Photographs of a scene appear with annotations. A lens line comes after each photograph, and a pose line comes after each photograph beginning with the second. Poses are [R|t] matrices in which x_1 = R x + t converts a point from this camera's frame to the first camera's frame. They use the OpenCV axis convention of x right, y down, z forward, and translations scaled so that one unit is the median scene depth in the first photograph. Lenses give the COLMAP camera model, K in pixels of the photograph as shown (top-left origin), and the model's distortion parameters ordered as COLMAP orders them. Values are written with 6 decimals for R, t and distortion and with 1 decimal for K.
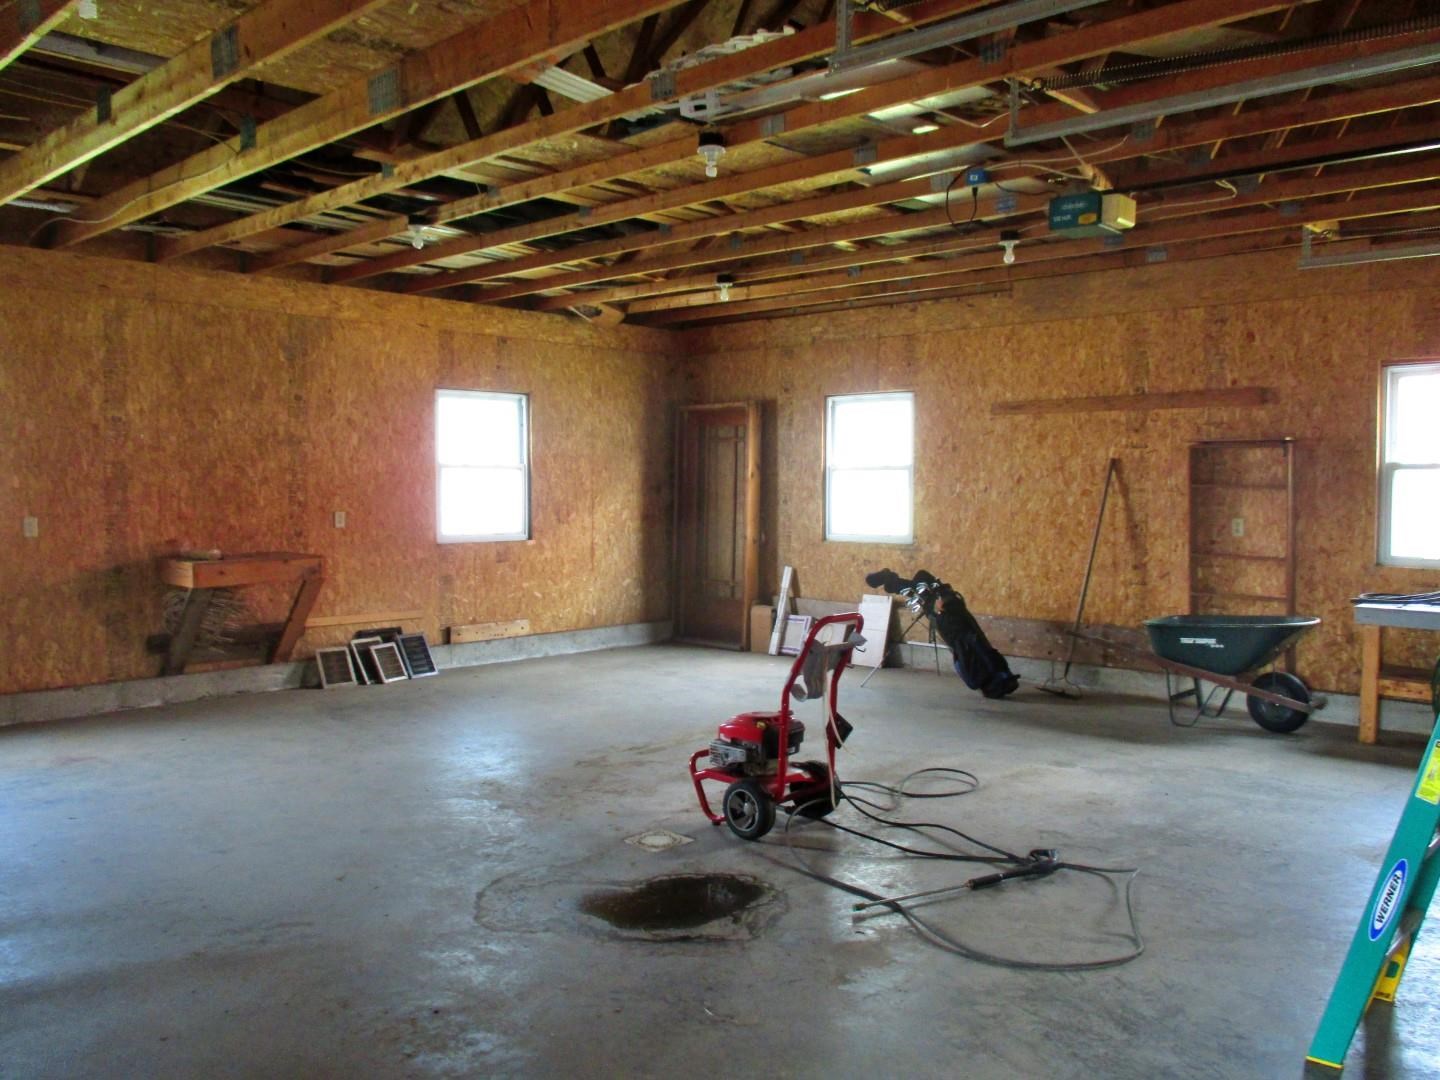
lens RADIAL K [[1214.3, 0, 736.3], [0, 1214.3, 540.4], [0, 0, 1]] dist [-0.033500, 0.030280]
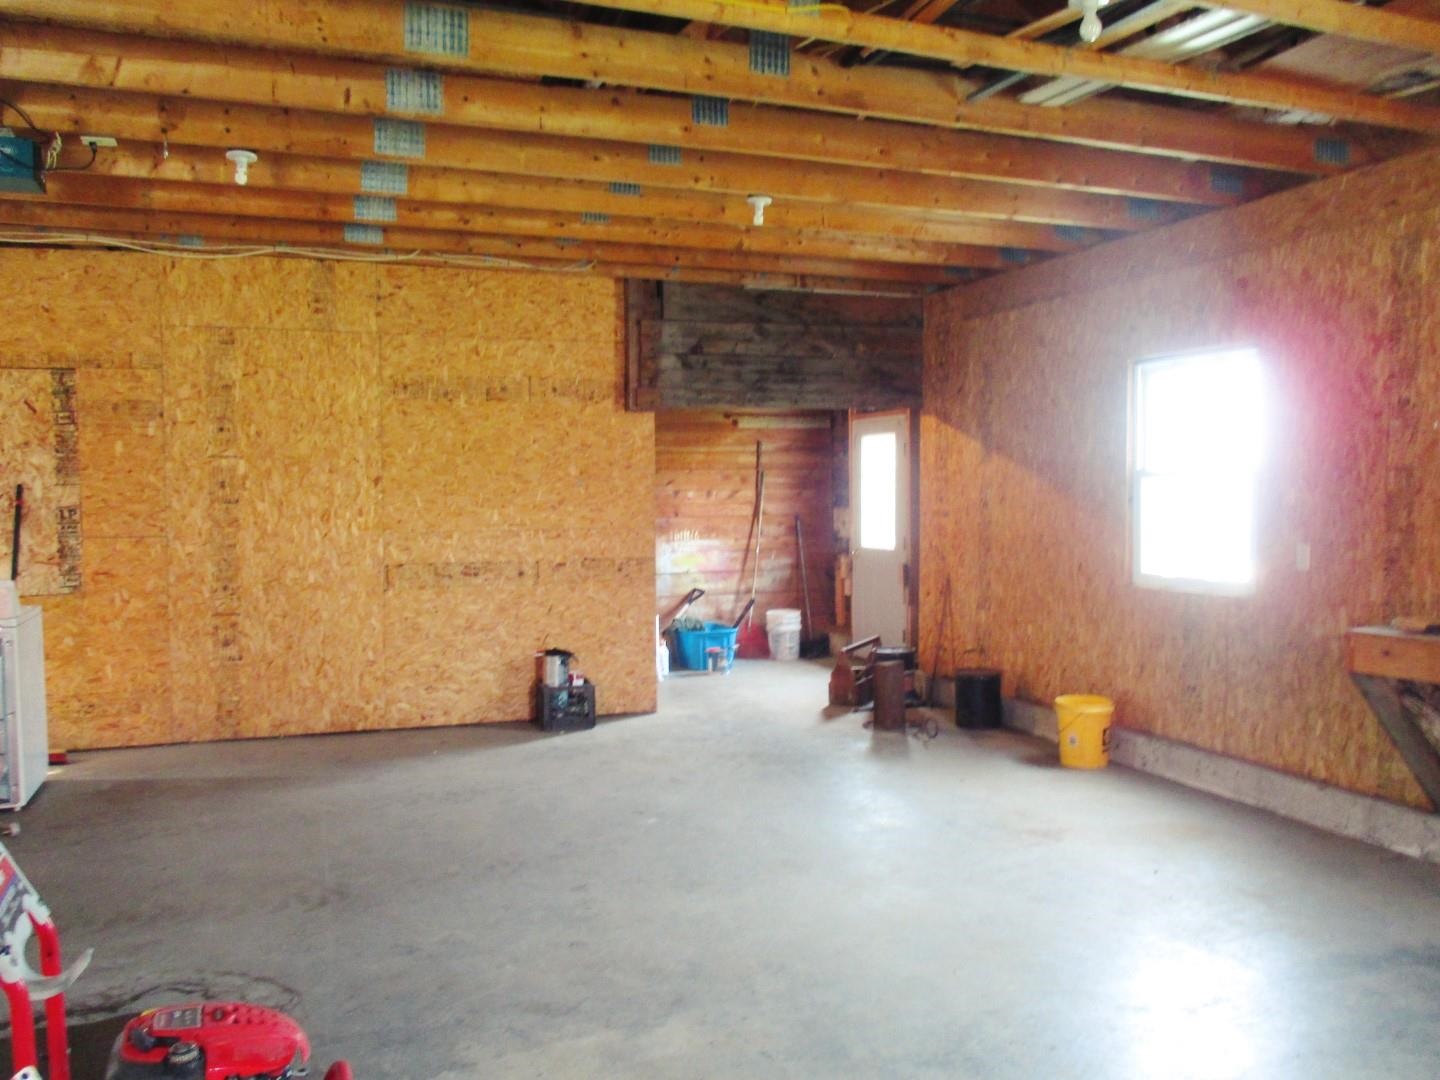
lens RADIAL K [[1214.3, 0, 736.3], [0, 1214.3, 540.4], [0, 0, 1]] dist [-0.033500, 0.030280]
pose [[-0.432357, 0.032462, -0.901118, 0.218471], [-0.042808, 0.997486, 0.056473, -0.043689], [0.900686, 0.062992, -0.429880, 0.894390]]
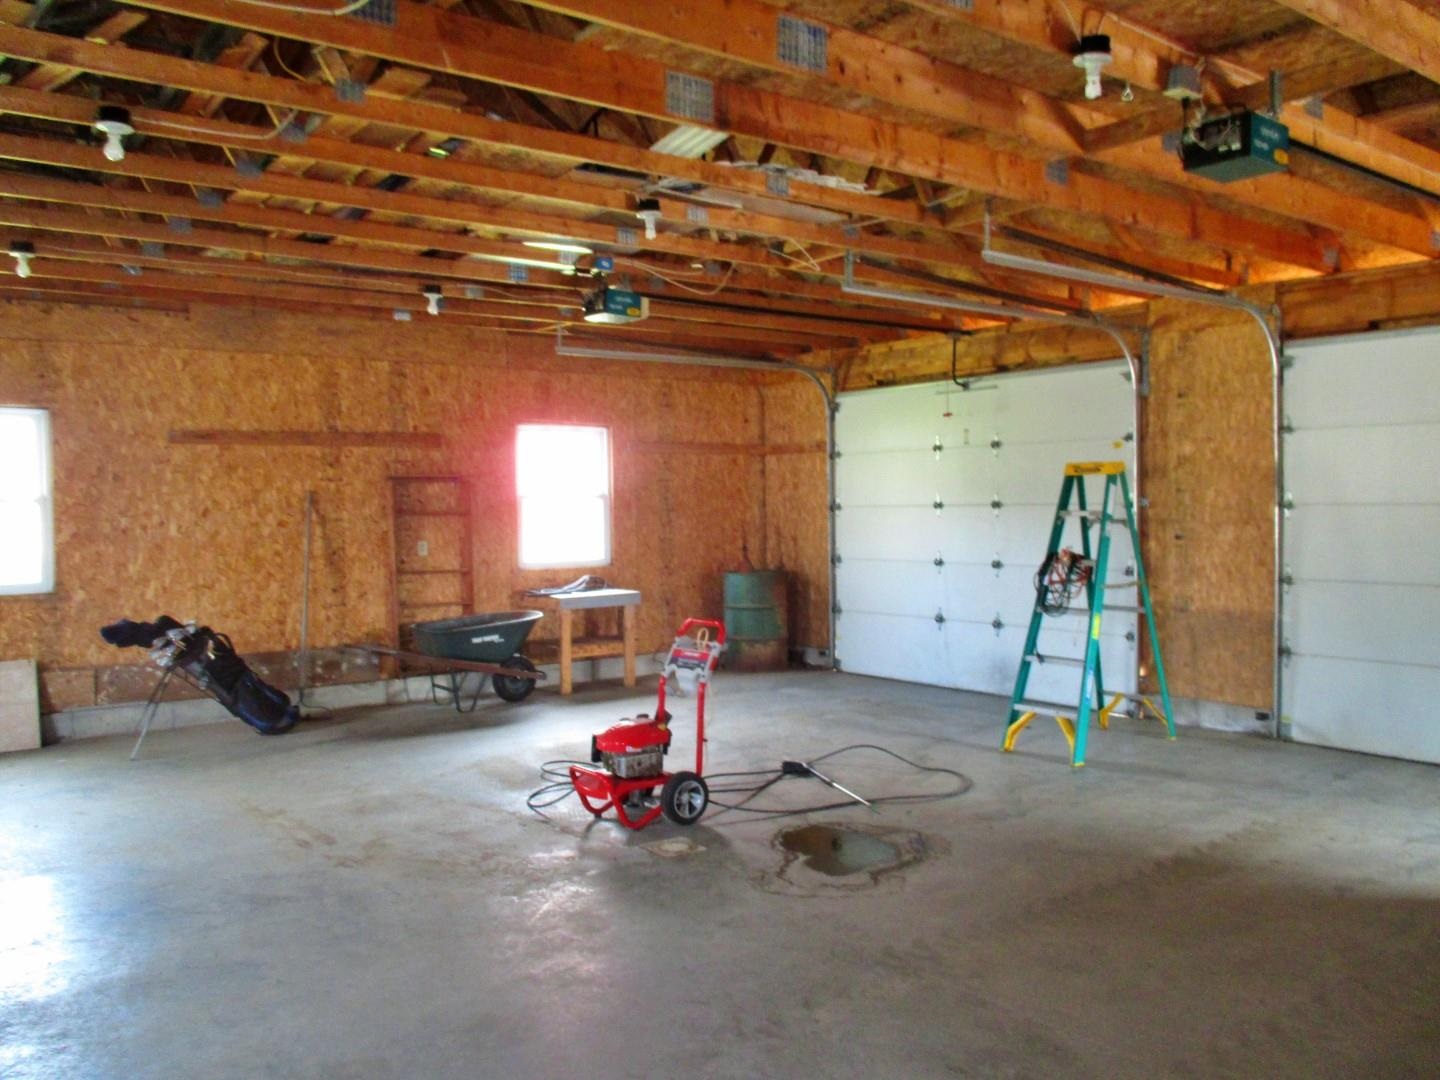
lens RADIAL K [[1214.3, 0, 736.3], [0, 1214.3, 540.4], [0, 0, 1]] dist [-0.033500, 0.030280]
pose [[0.159576, -0.037469, 0.986474, -0.693201], [0.060127, 0.997793, 0.028173, -0.032207], [-0.985353, 0.054818, 0.161477, 0.472539]]
